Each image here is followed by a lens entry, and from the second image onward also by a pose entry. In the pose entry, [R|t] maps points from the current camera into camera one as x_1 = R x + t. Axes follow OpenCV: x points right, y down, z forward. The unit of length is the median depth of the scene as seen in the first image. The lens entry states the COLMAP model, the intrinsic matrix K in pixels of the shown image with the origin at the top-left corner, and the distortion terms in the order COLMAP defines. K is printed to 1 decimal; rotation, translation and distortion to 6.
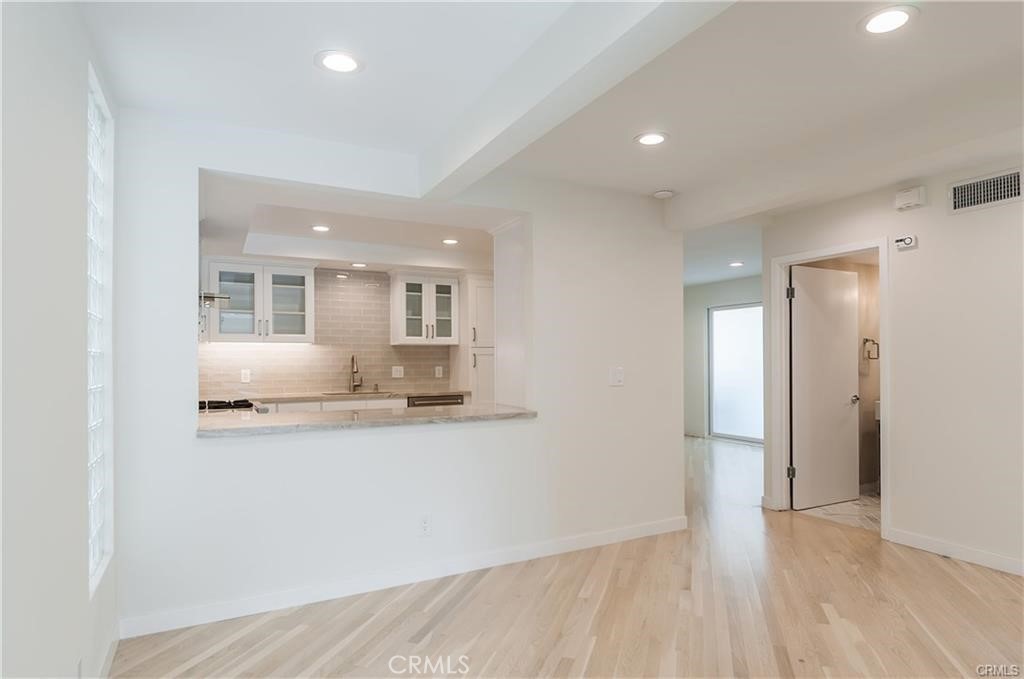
lens RADIAL K [[569.8, 0, 519.5], [0, 569.8, 370.8], [0, 0, 1]] dist [0.000718, 0.000001]
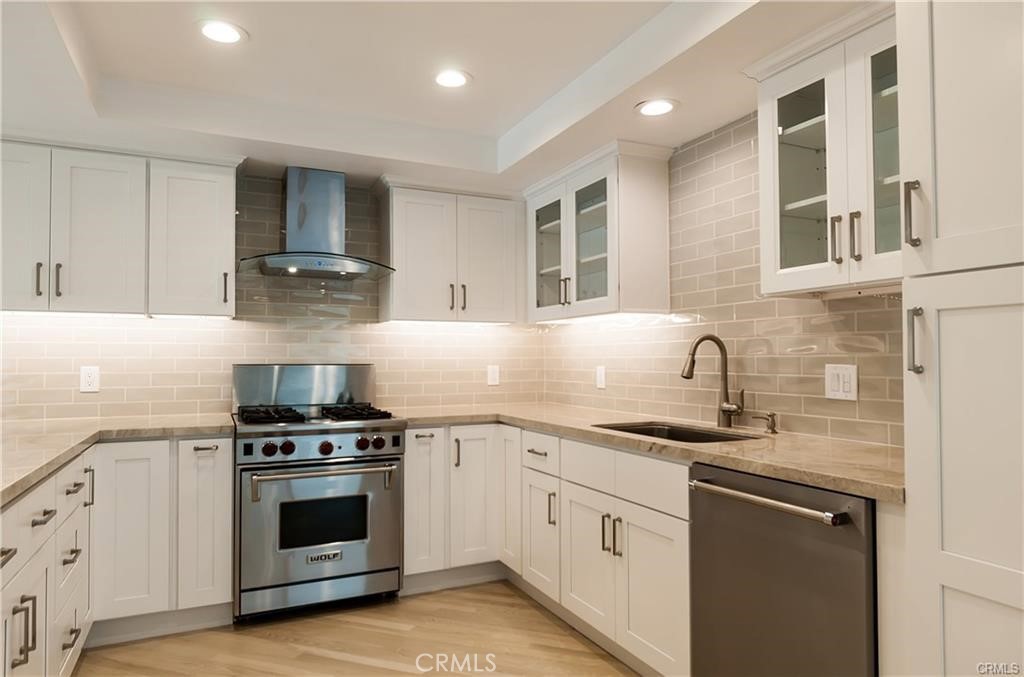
lens RADIAL K [[653.4, 0, 511.3], [0, 653.4, 339.4], [0, 0, 1]] dist [-0.003660, -0.000453]
pose [[-0.067698, -0.027453, -0.997328, 0.168027], [-0.013361, 0.999557, -0.026608, -0.009504], [0.997616, 0.011524, -0.068035, 0.864433]]
